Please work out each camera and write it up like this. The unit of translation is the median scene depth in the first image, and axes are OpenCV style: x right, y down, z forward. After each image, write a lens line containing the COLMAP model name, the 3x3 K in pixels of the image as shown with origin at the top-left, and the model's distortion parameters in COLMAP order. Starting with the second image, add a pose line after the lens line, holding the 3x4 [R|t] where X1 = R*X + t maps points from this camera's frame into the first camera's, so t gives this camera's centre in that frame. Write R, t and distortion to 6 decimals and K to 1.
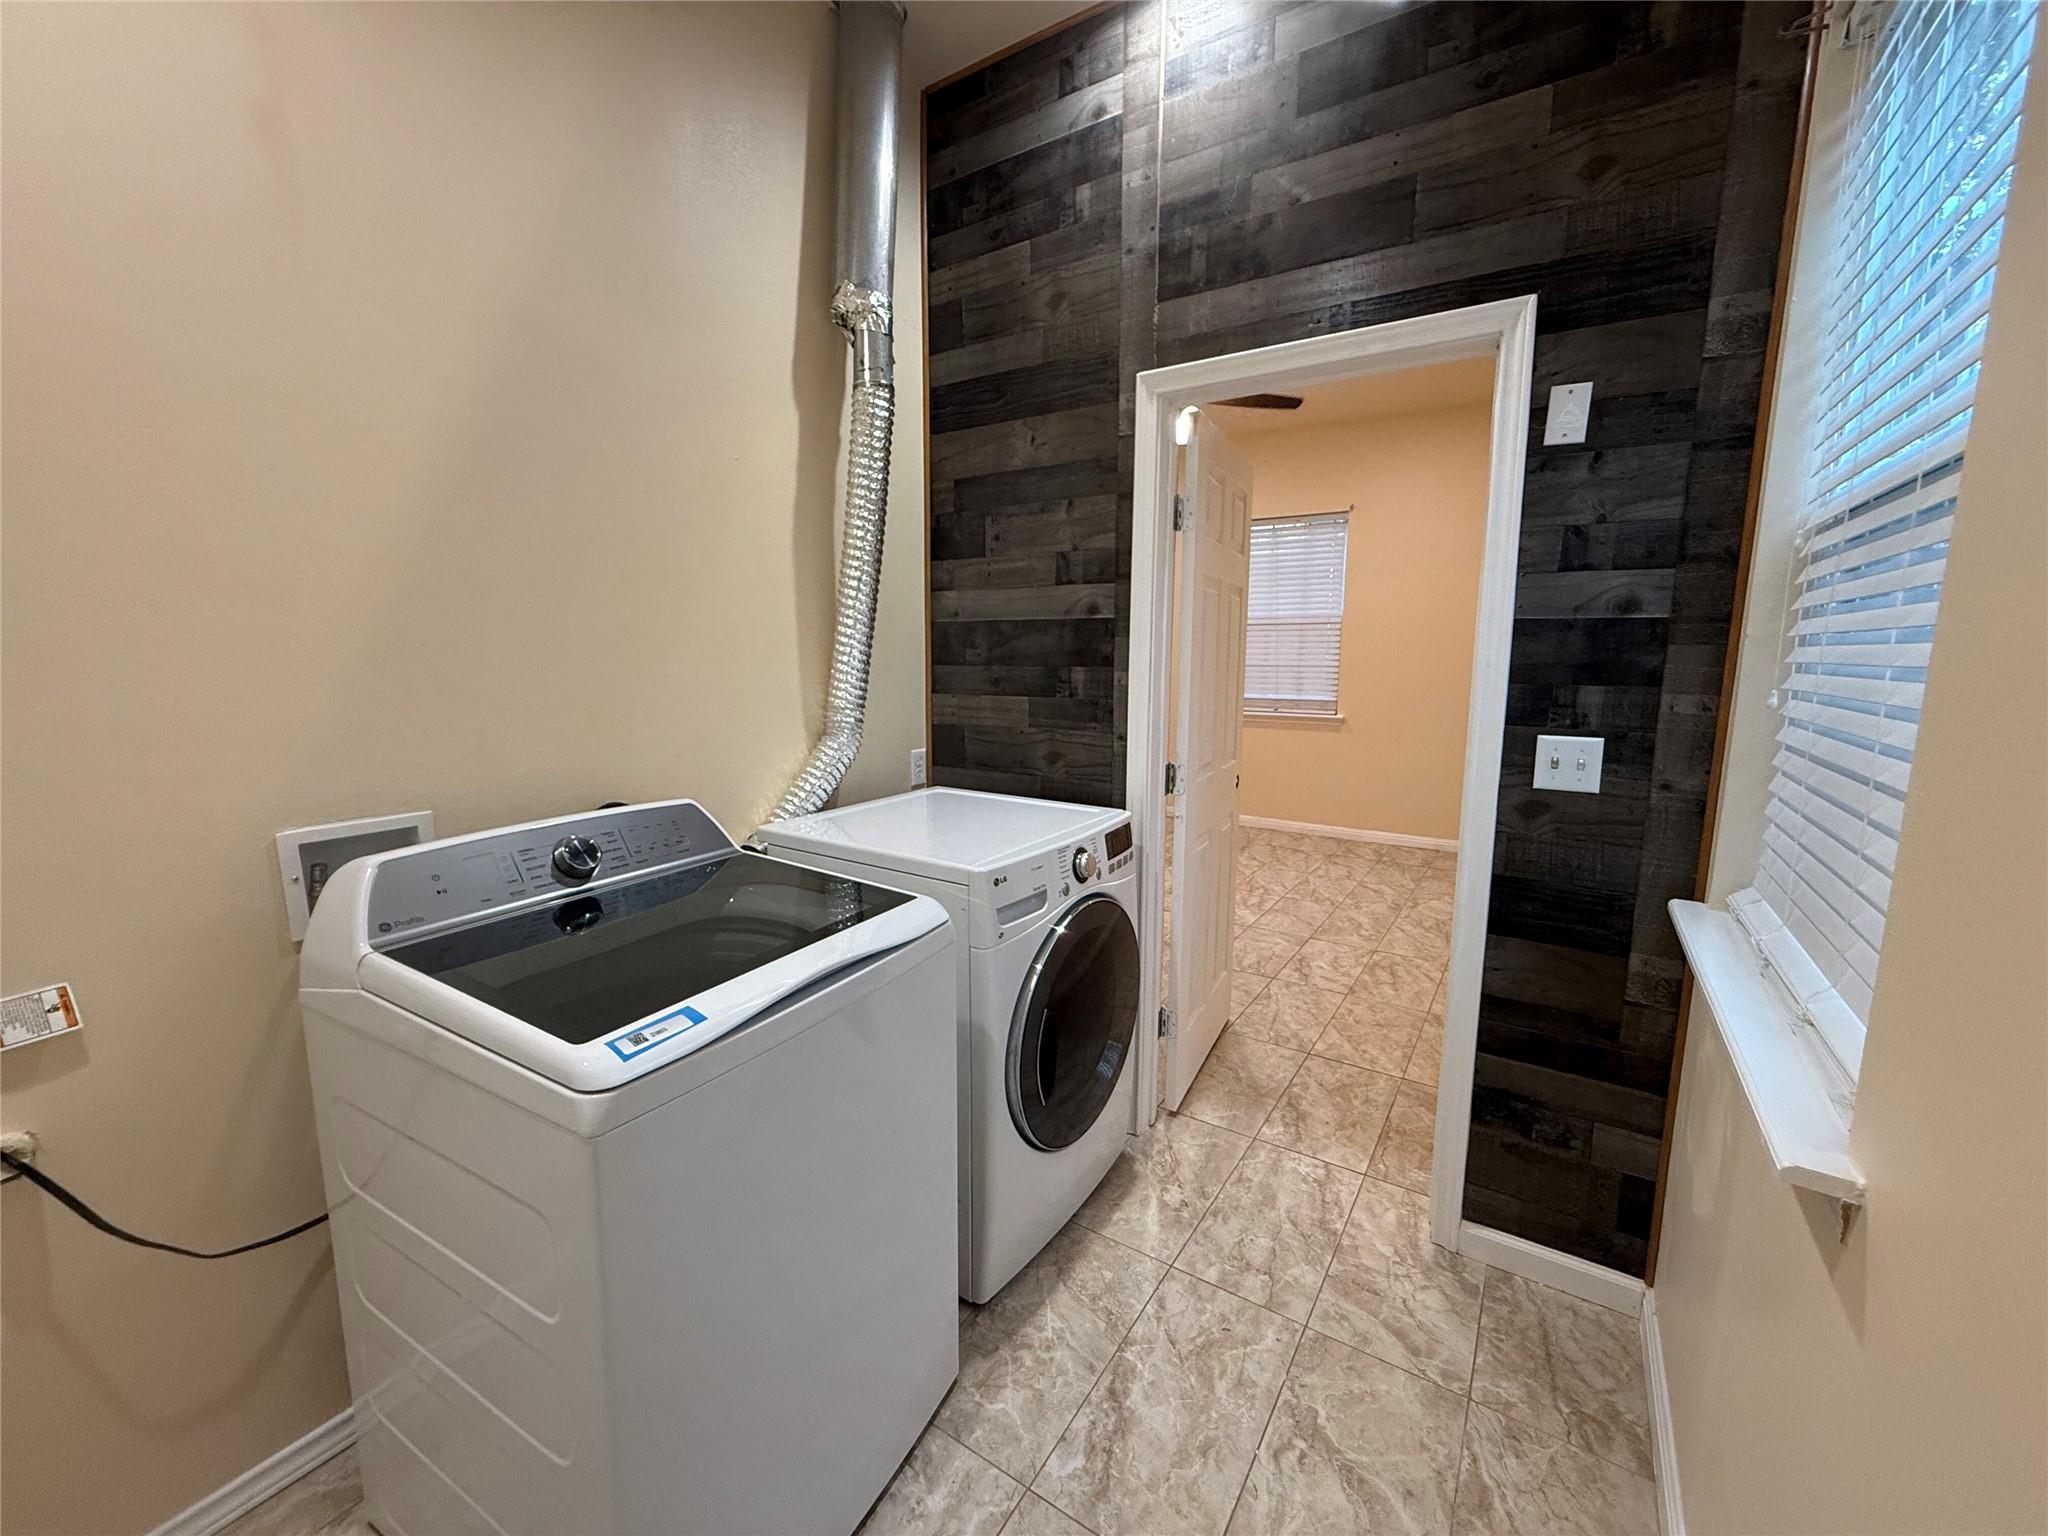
lens RADIAL K [[821.7, 0, 1029.7], [0, 821.7, 769.9], [0, 0, 1]] dist [-0.000731, 0.000491]
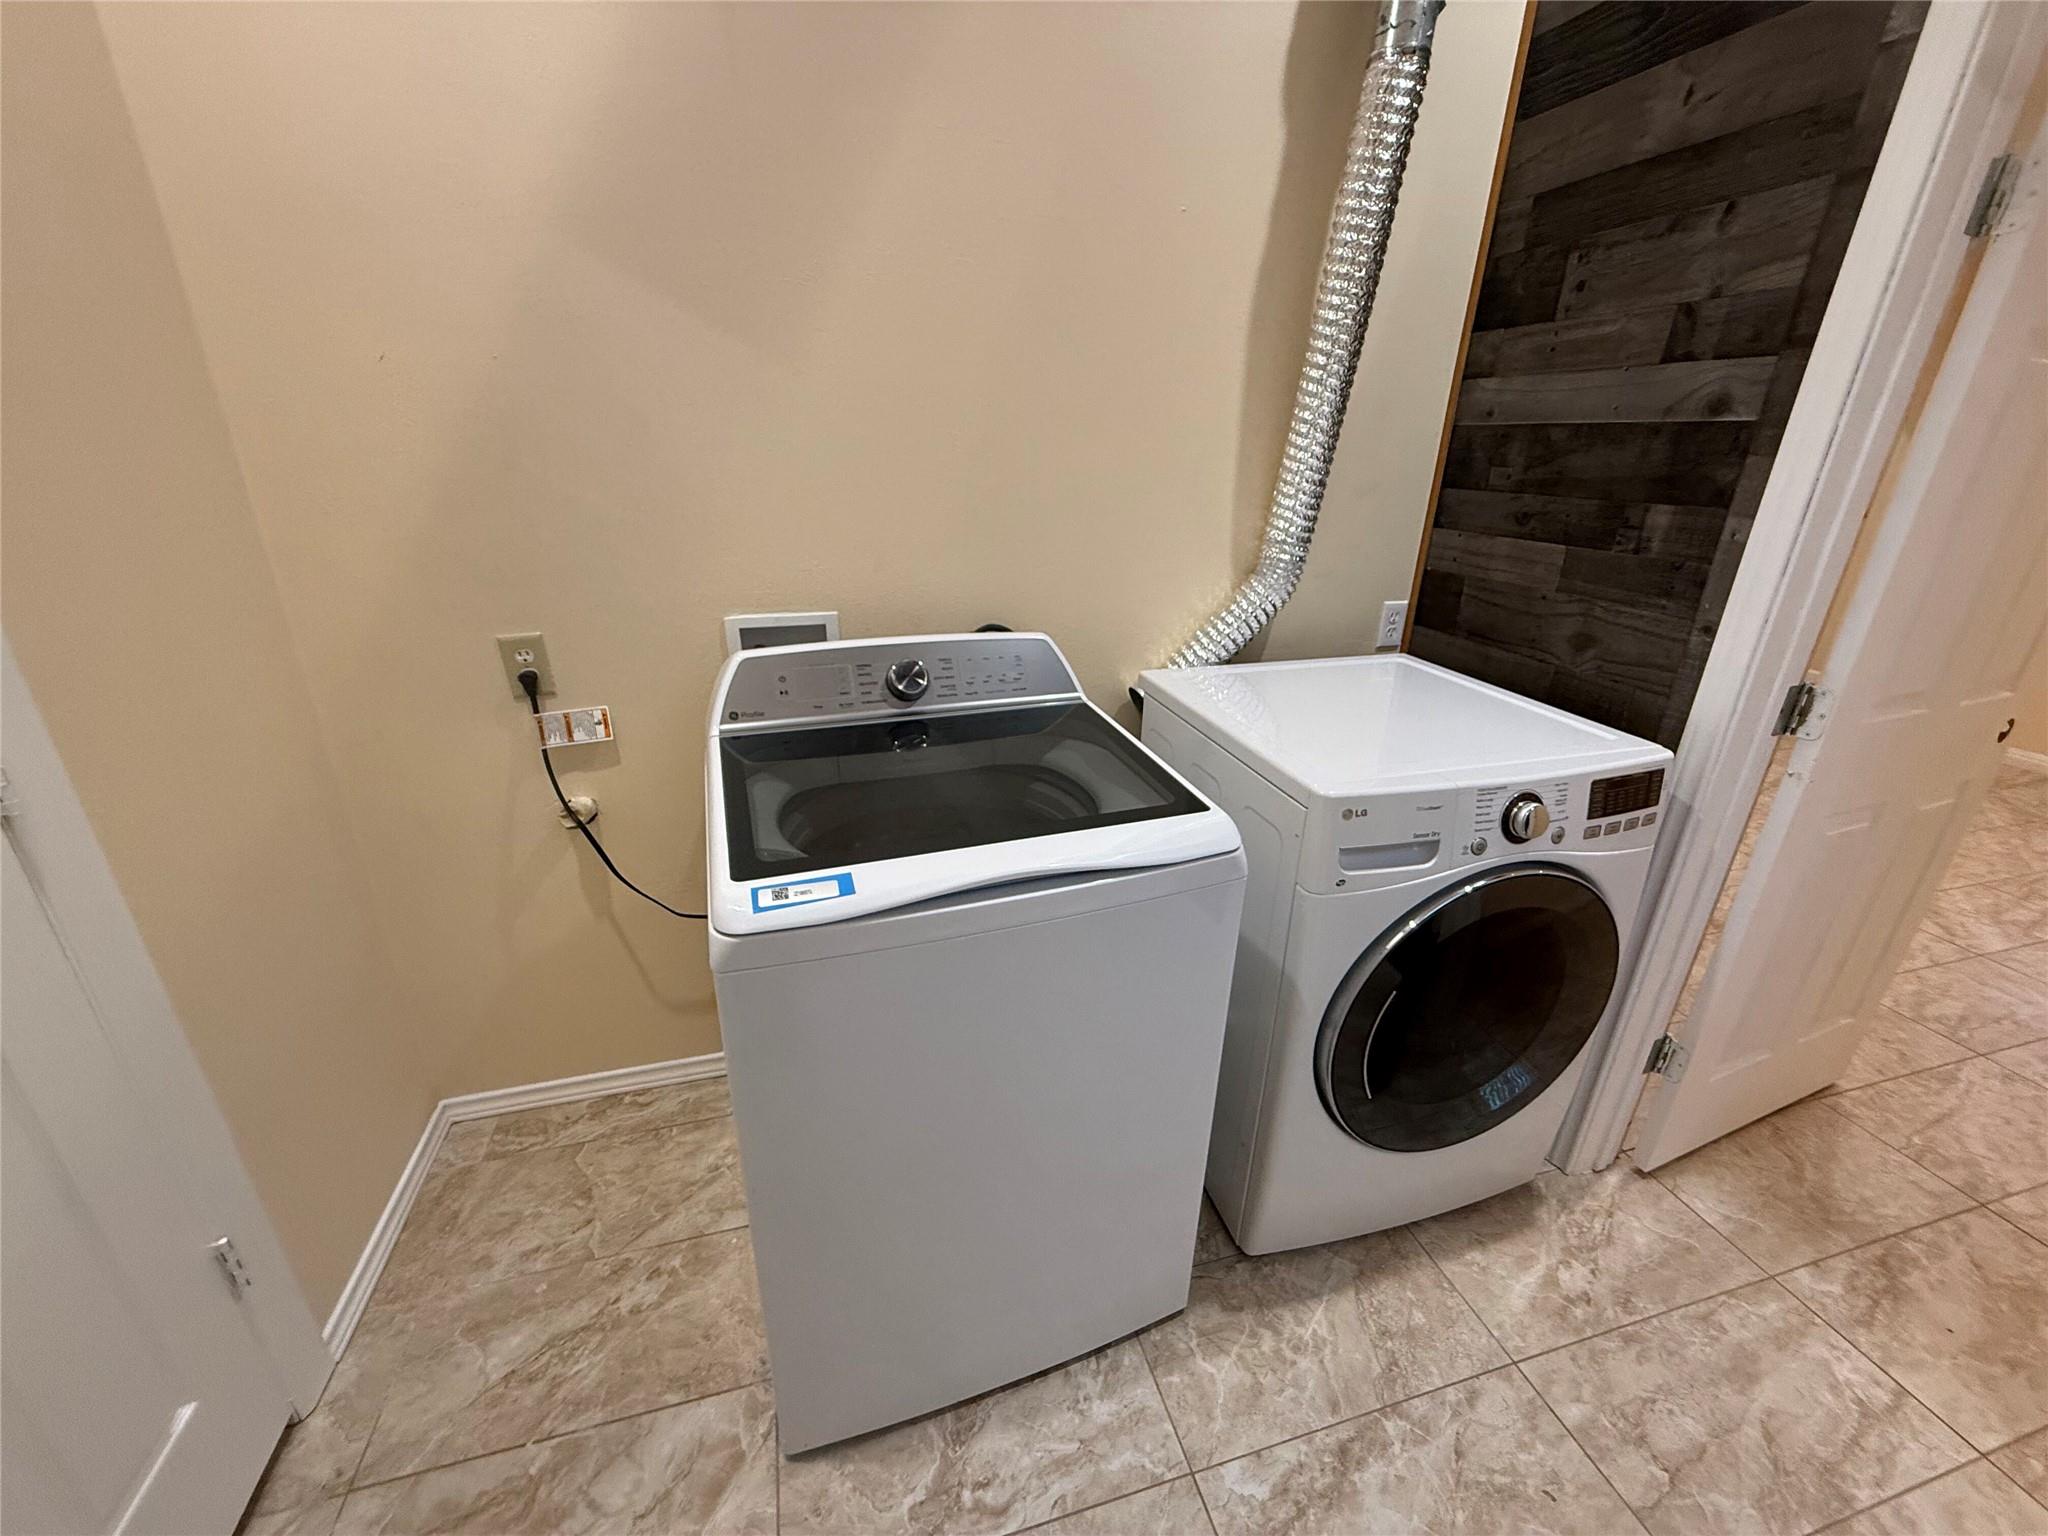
lens RADIAL K [[821.7, 0, 1023.3], [0, 821.7, 770.3], [0, 0, 1]] dist [-0.000731, 0.000491]
pose [[0.752564, 0.256545, -0.606492, 0.137926], [-0.110549, 0.957141, 0.267694, -0.050592], [0.649174, -0.134410, 0.748670, 0.211216]]
